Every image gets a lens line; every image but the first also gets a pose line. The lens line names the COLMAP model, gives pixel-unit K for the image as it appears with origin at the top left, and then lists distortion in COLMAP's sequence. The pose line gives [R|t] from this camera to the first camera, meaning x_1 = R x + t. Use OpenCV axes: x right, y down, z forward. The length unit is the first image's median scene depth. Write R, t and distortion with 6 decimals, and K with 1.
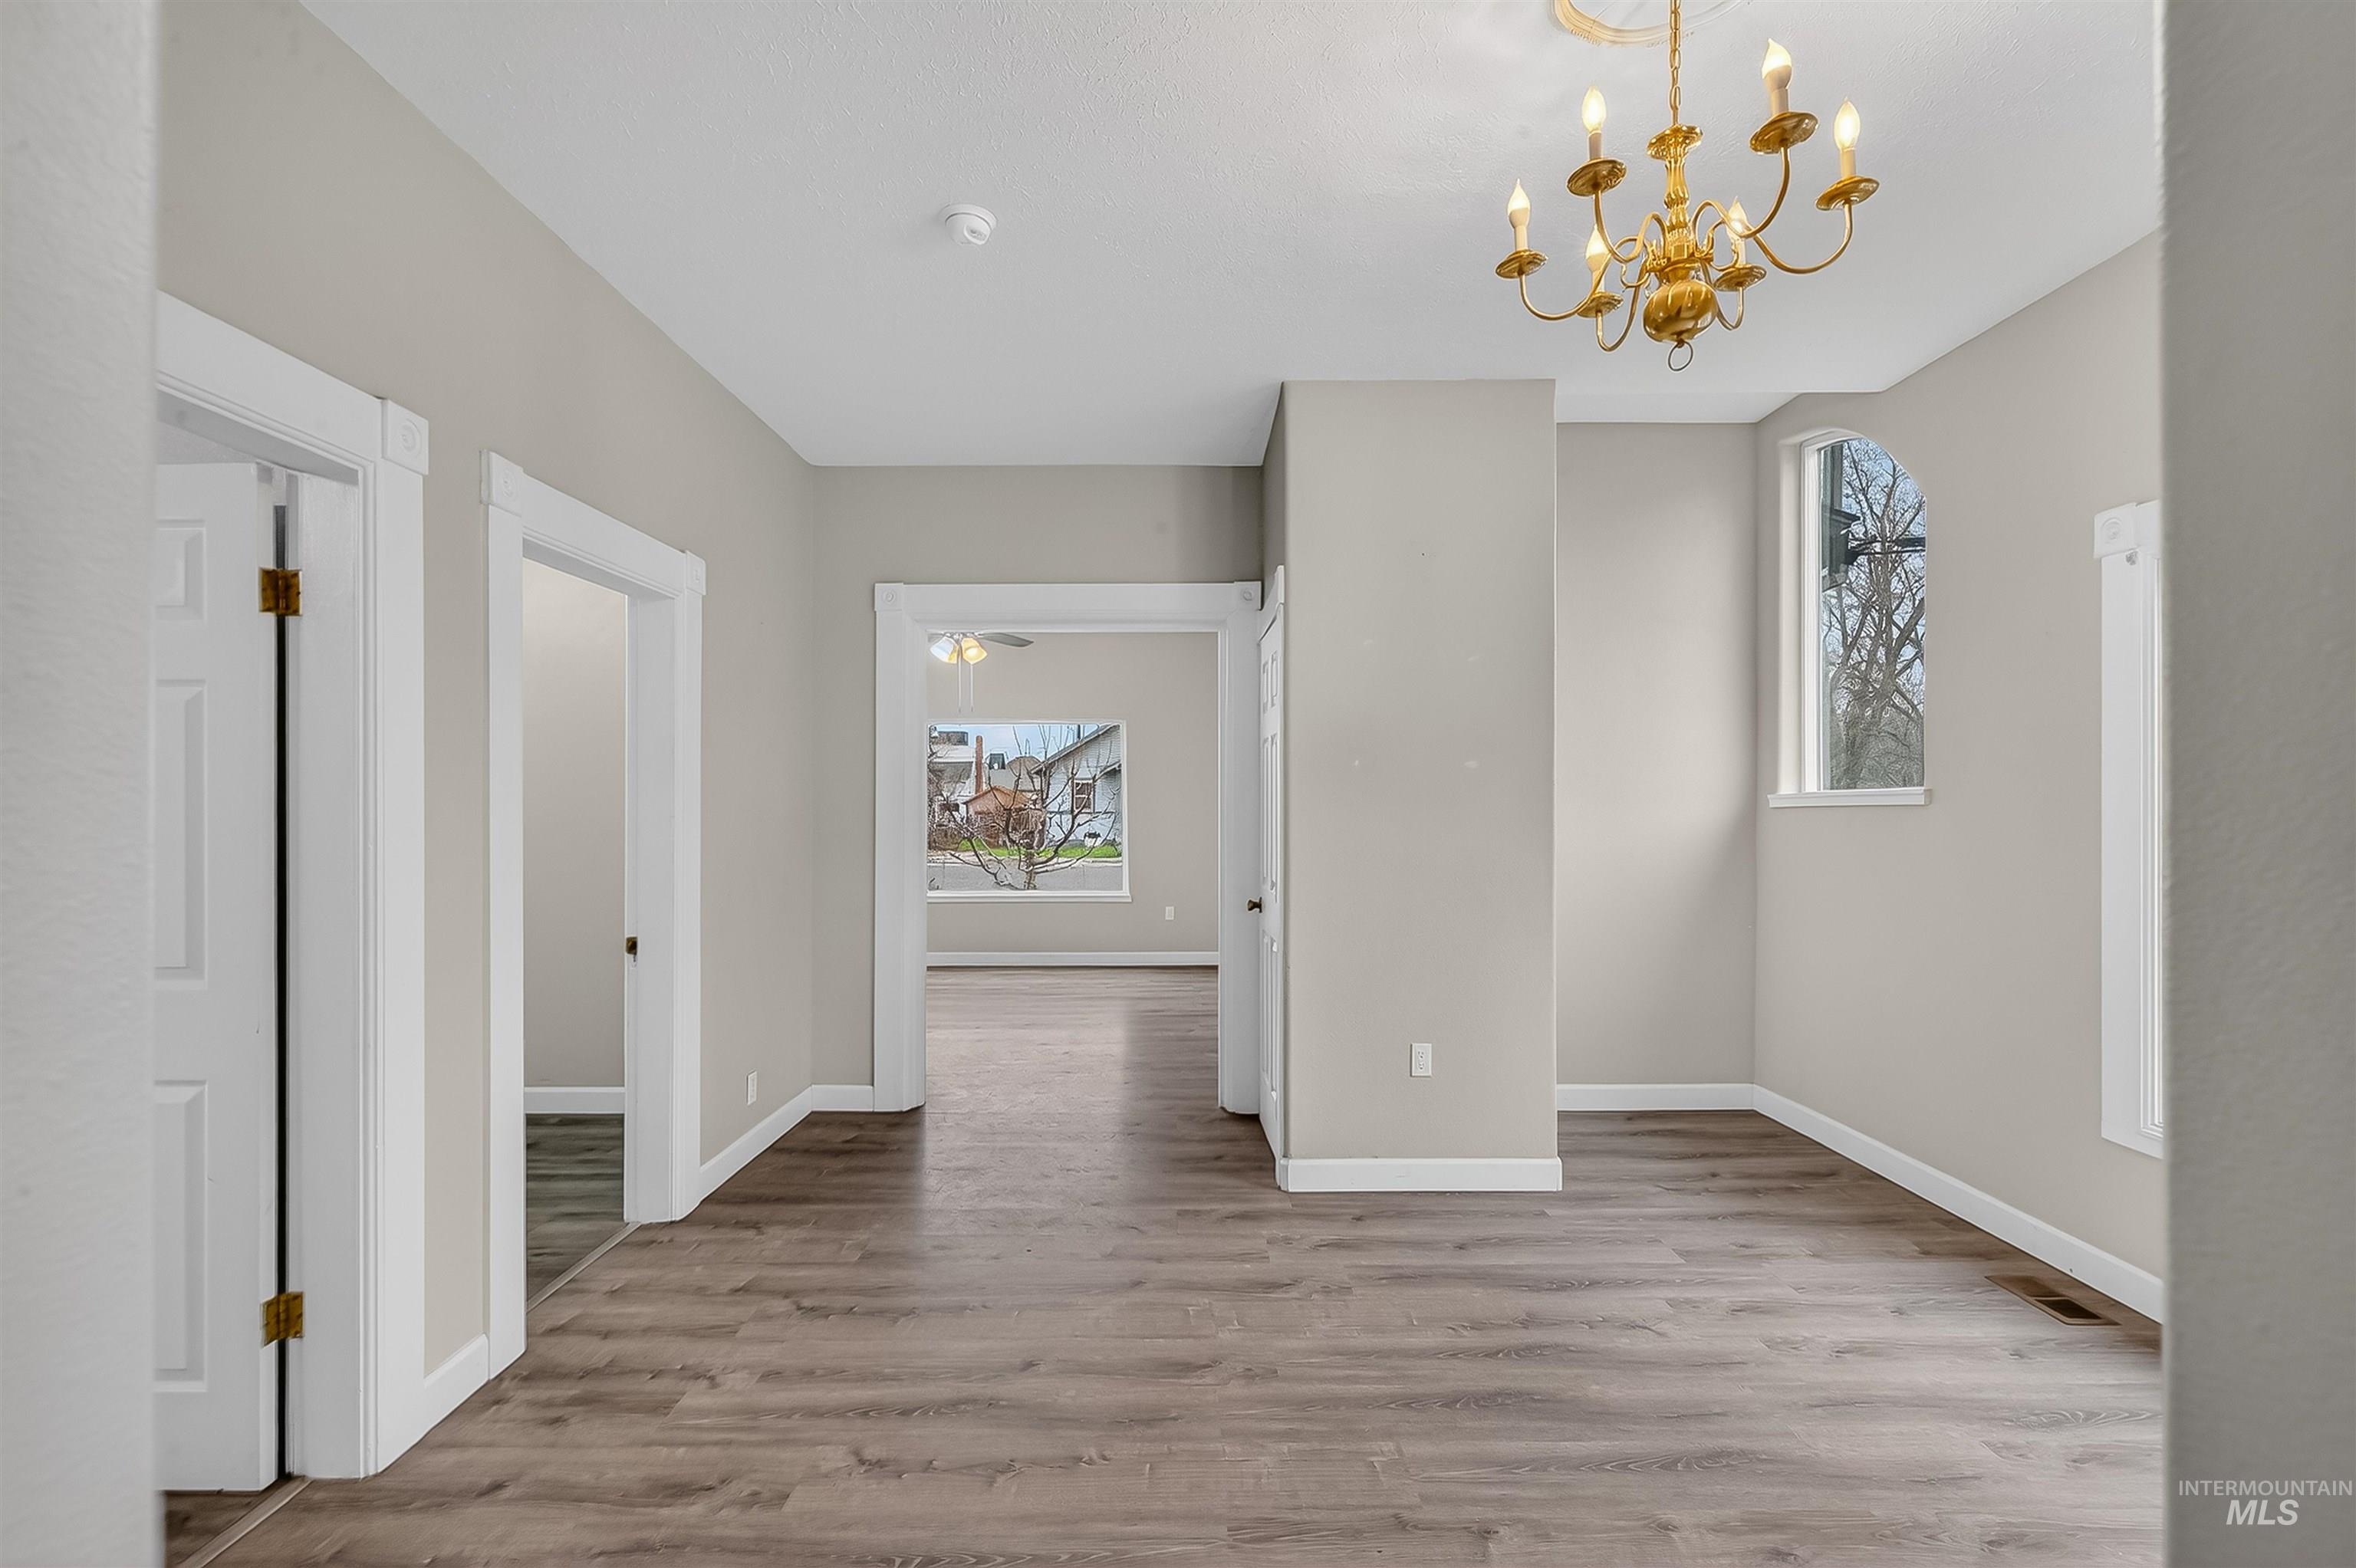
lens RADIAL K [[1079.1, 0, 1185.7], [0, 1079.1, 808.5], [0, 0, 1]] dist [0.000271, -0.000821]
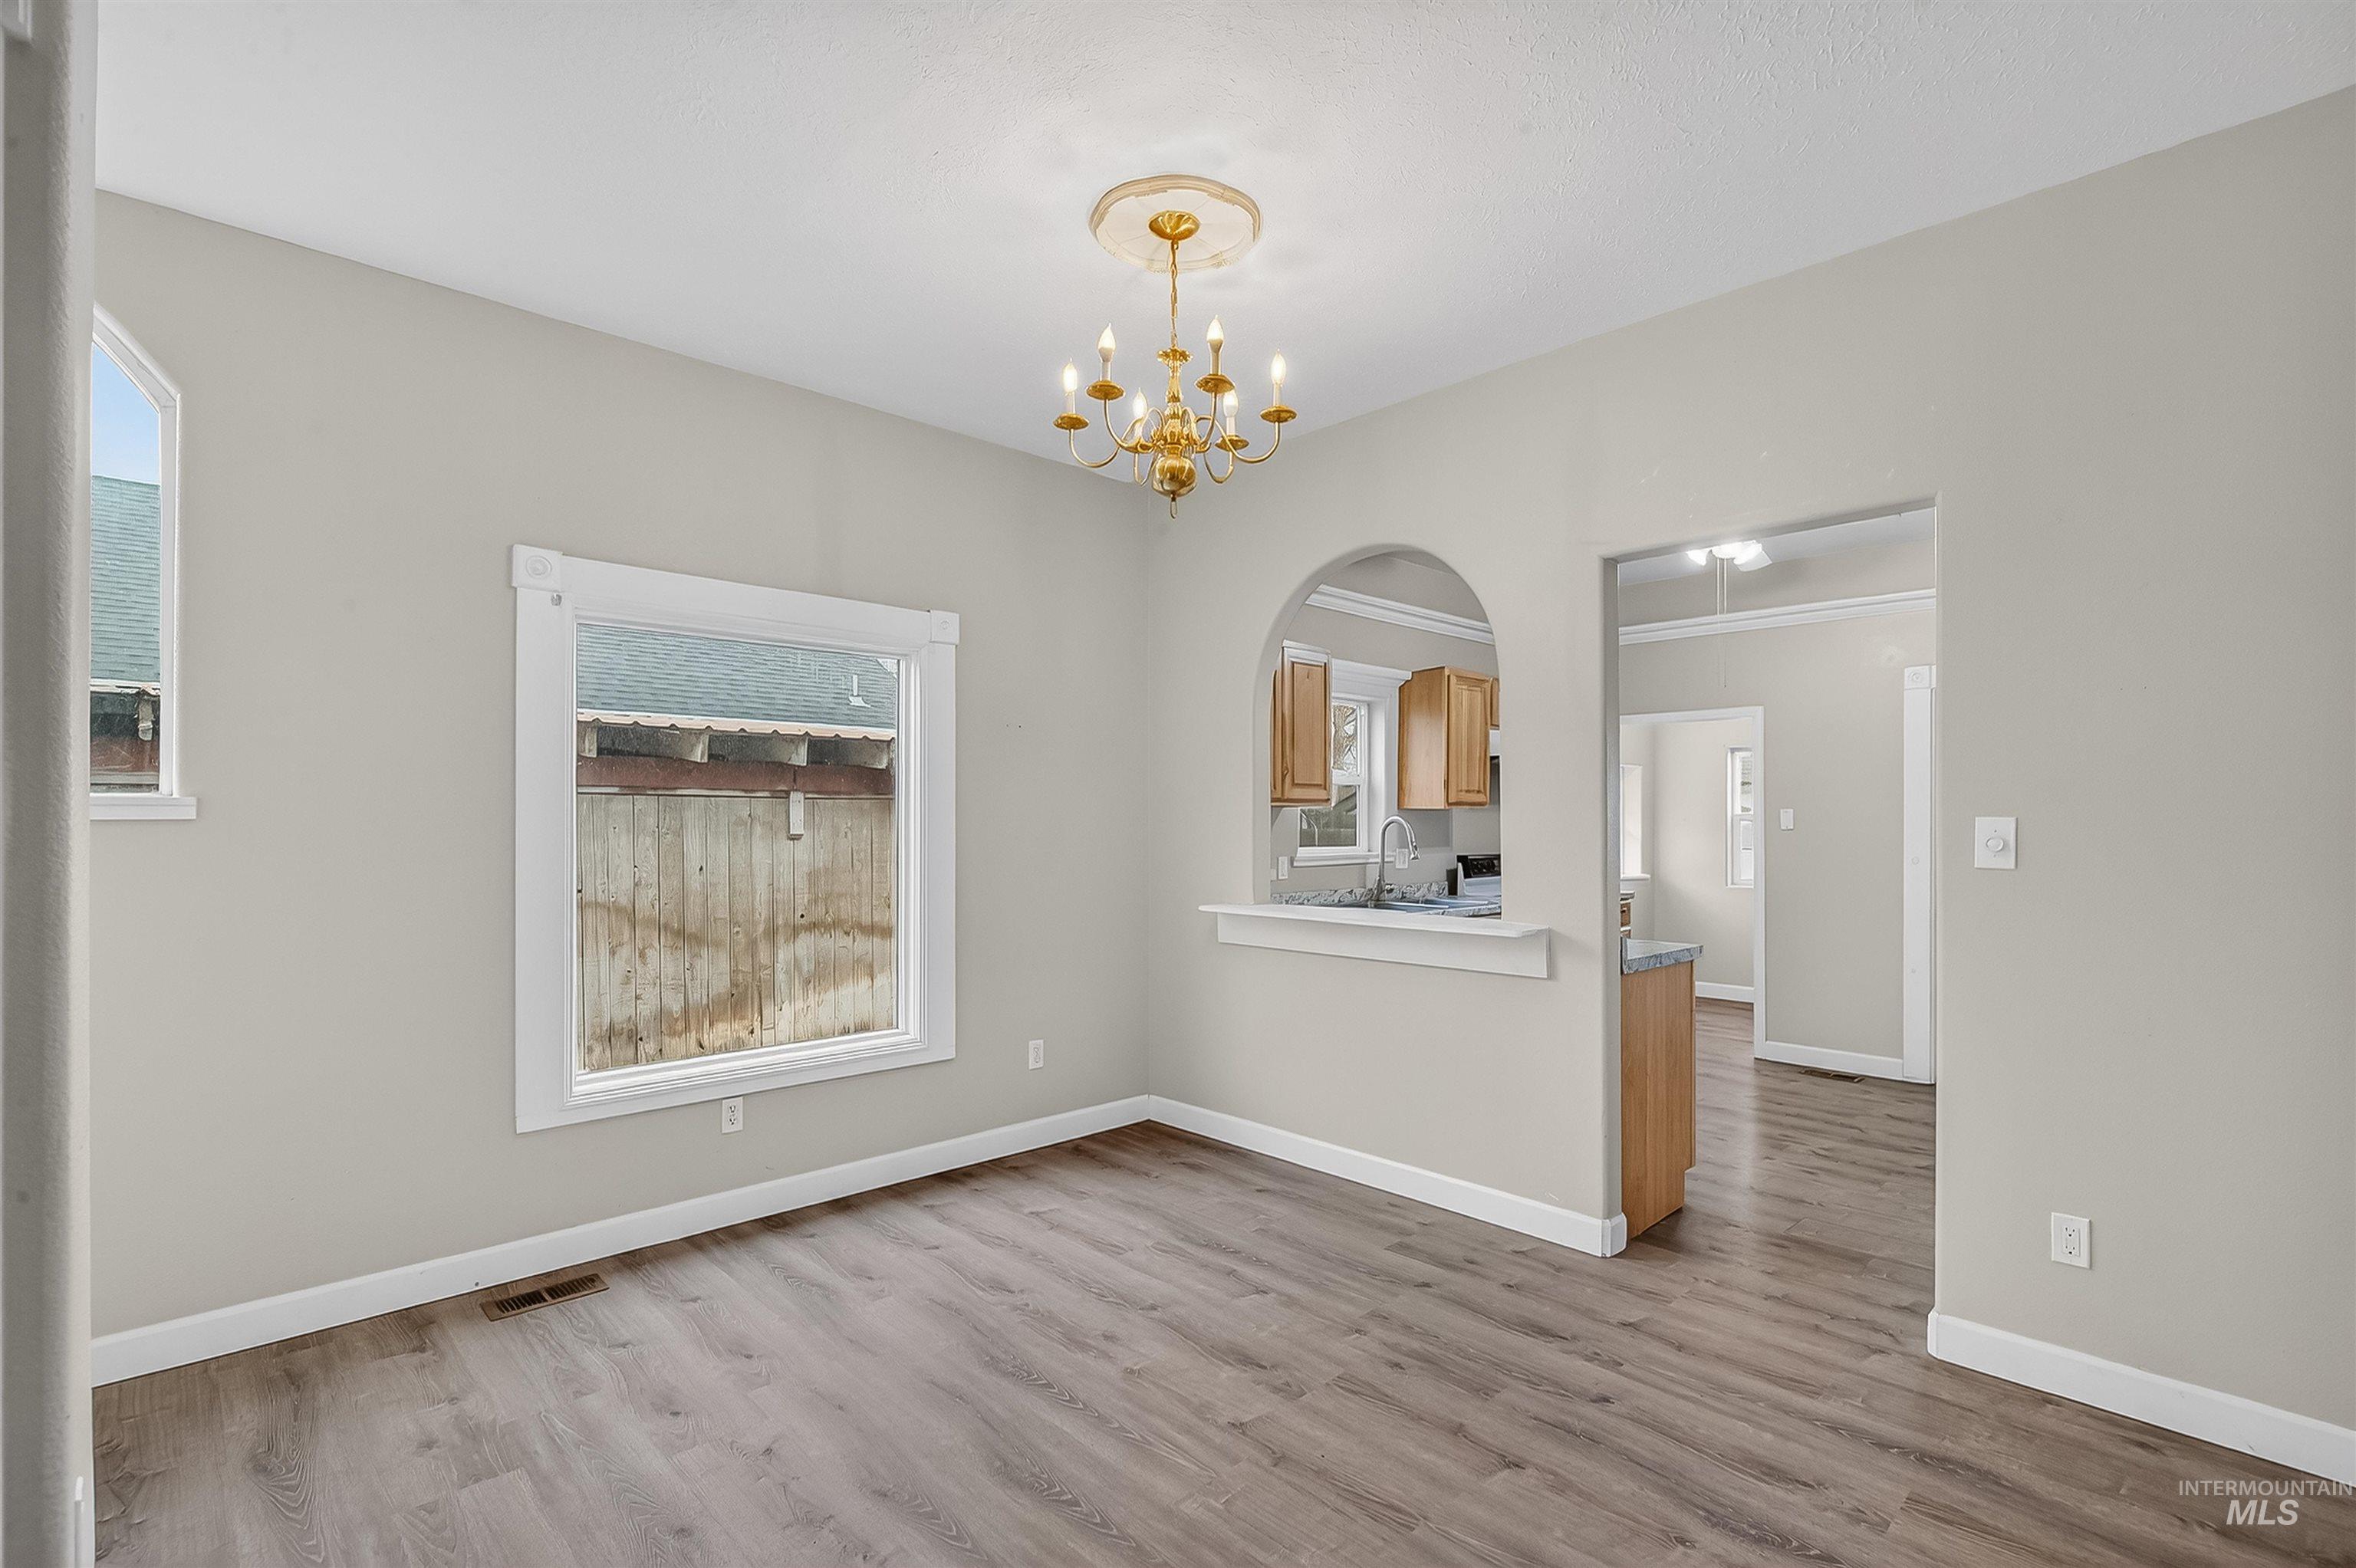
lens RADIAL K [[1079.1, 0, 1189.4], [0, 1079.1, 809.2], [0, 0, 1]] dist [0.000271, -0.000821]
pose [[-0.688269, 0.006615, 0.725426, -0.379920], [0.000912, 0.999966, -0.008254, -0.003986], [-0.725455, -0.005019, -0.688251, 1.262164]]
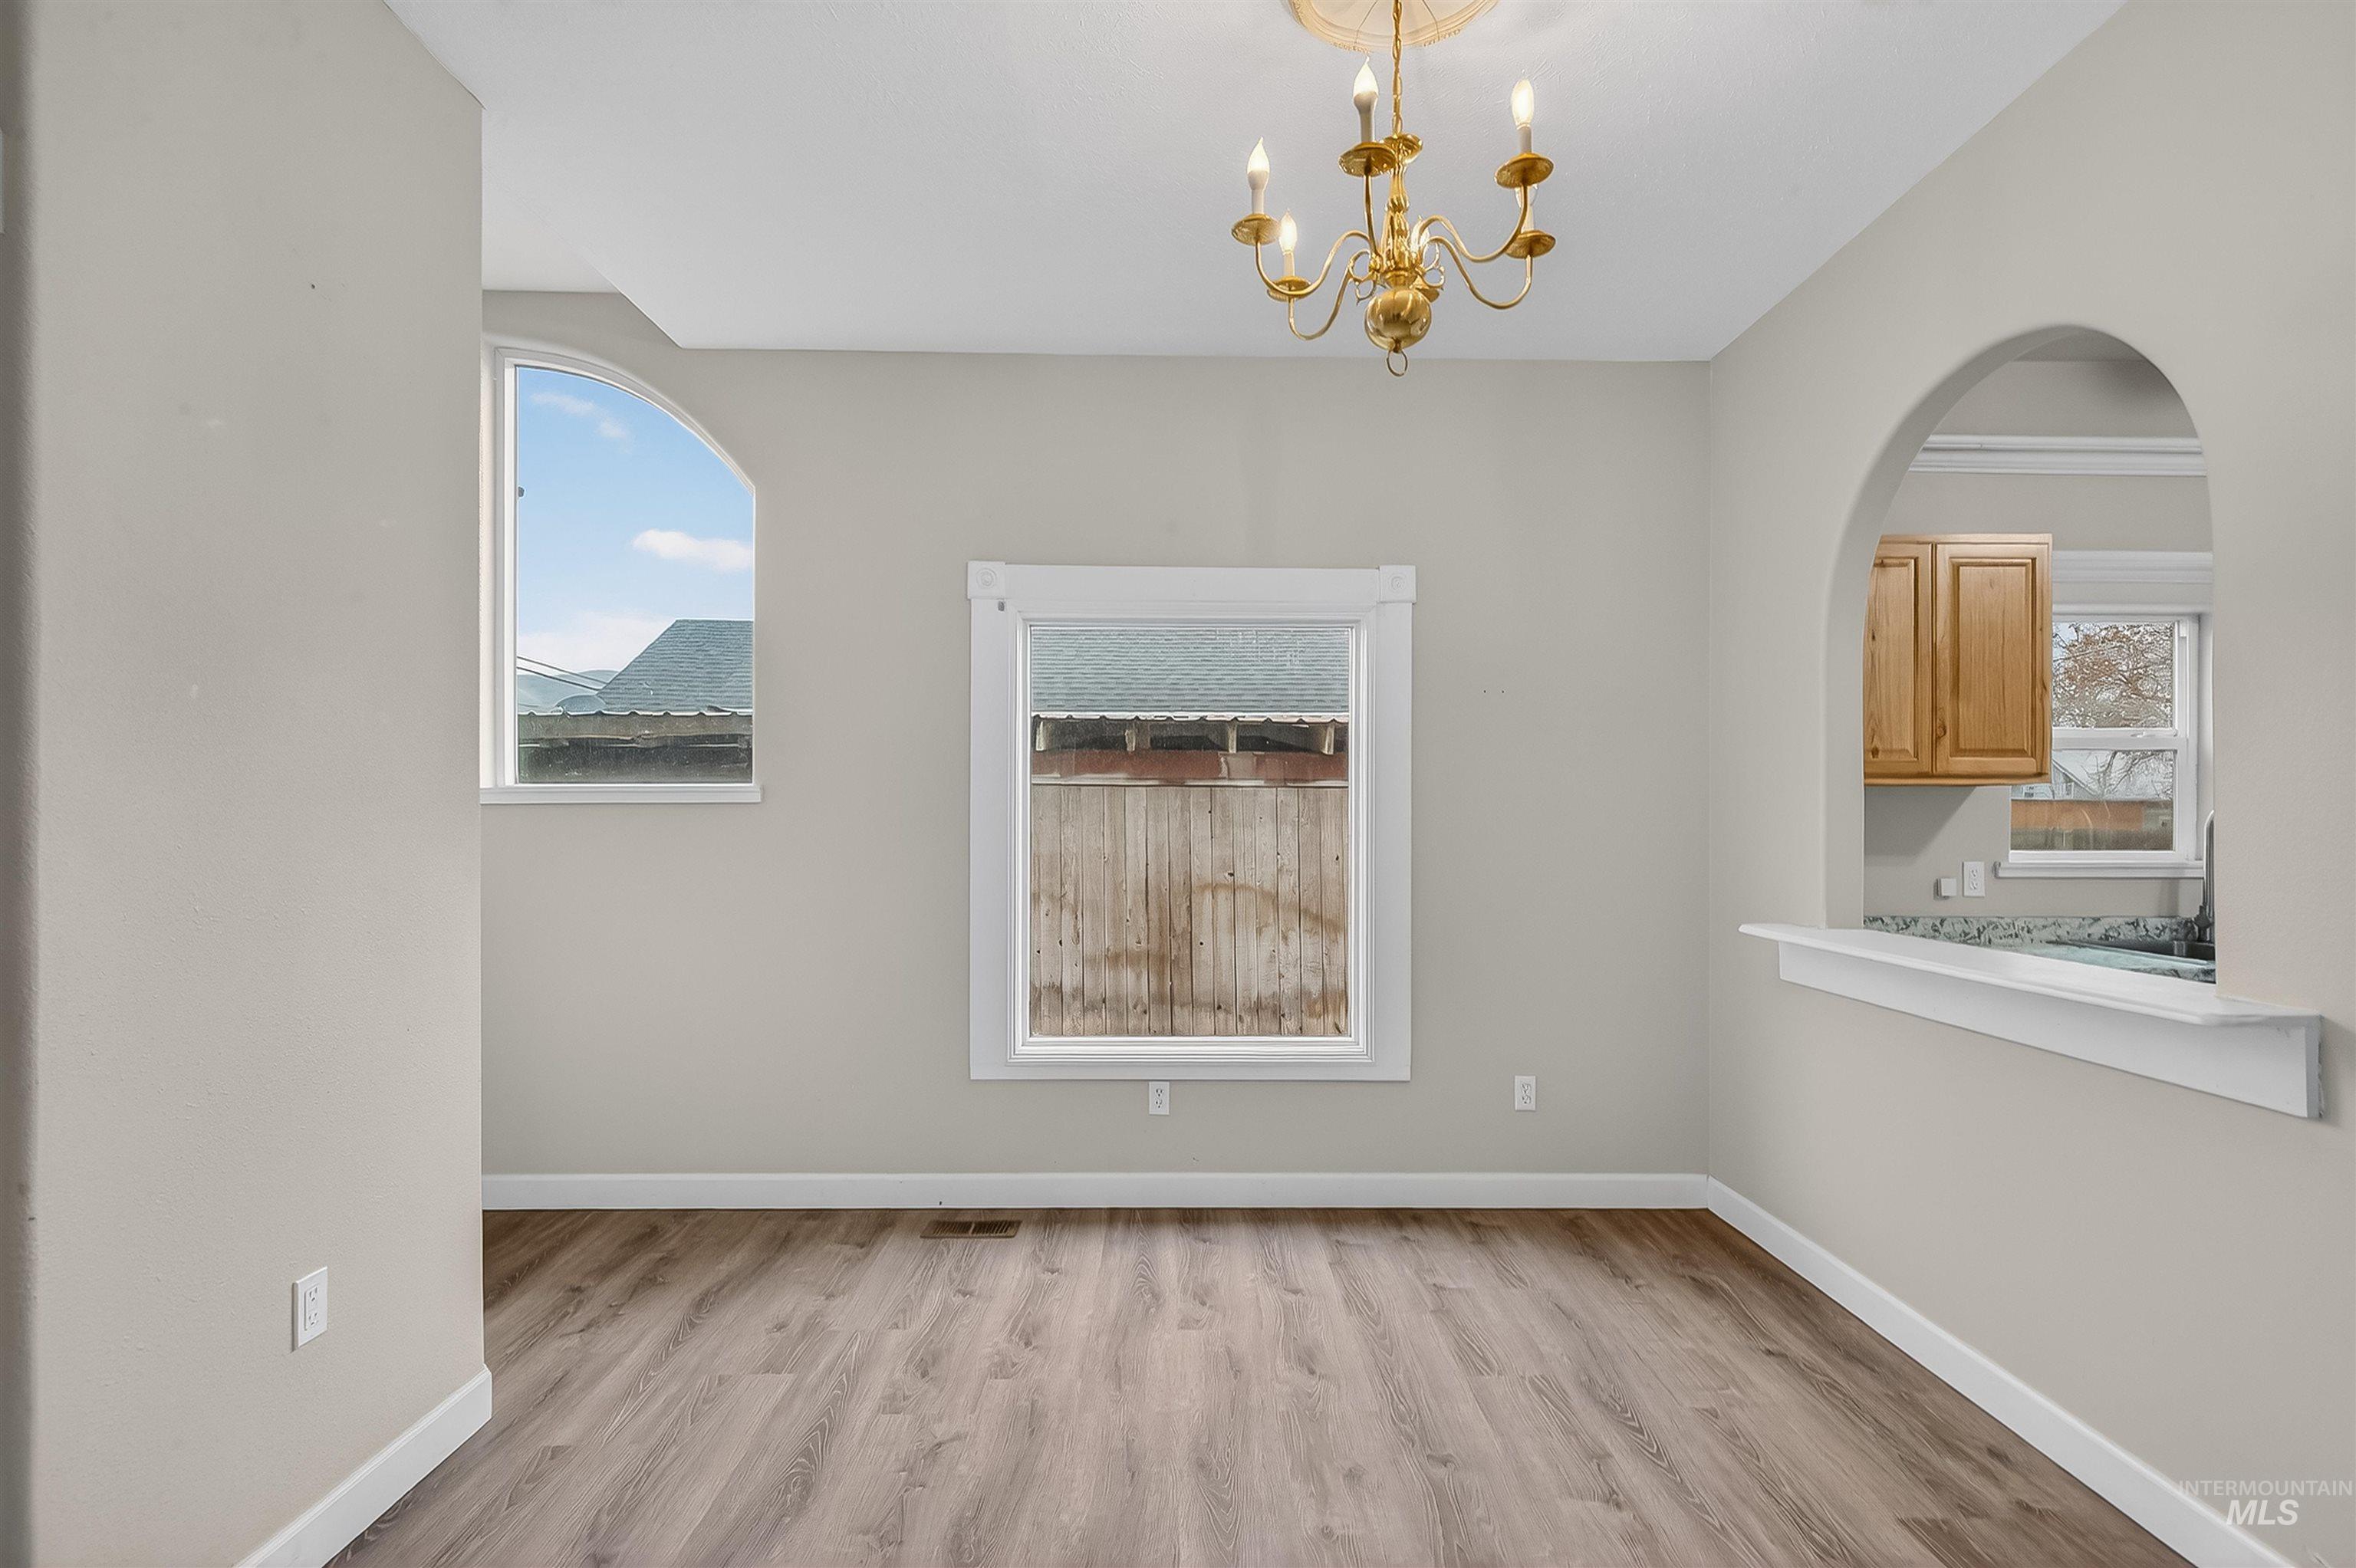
lens RADIAL K [[1079.1, 0, 1194.2], [0, 1079.1, 809.3], [0, 0, 1]] dist [0.000271, -0.000821]
pose [[-0.011056, 0.005708, 0.999923, -0.363227], [-0.000716, 0.999983, -0.005716, 0.010218], [-0.999939, -0.000779, -0.011051, 0.770995]]
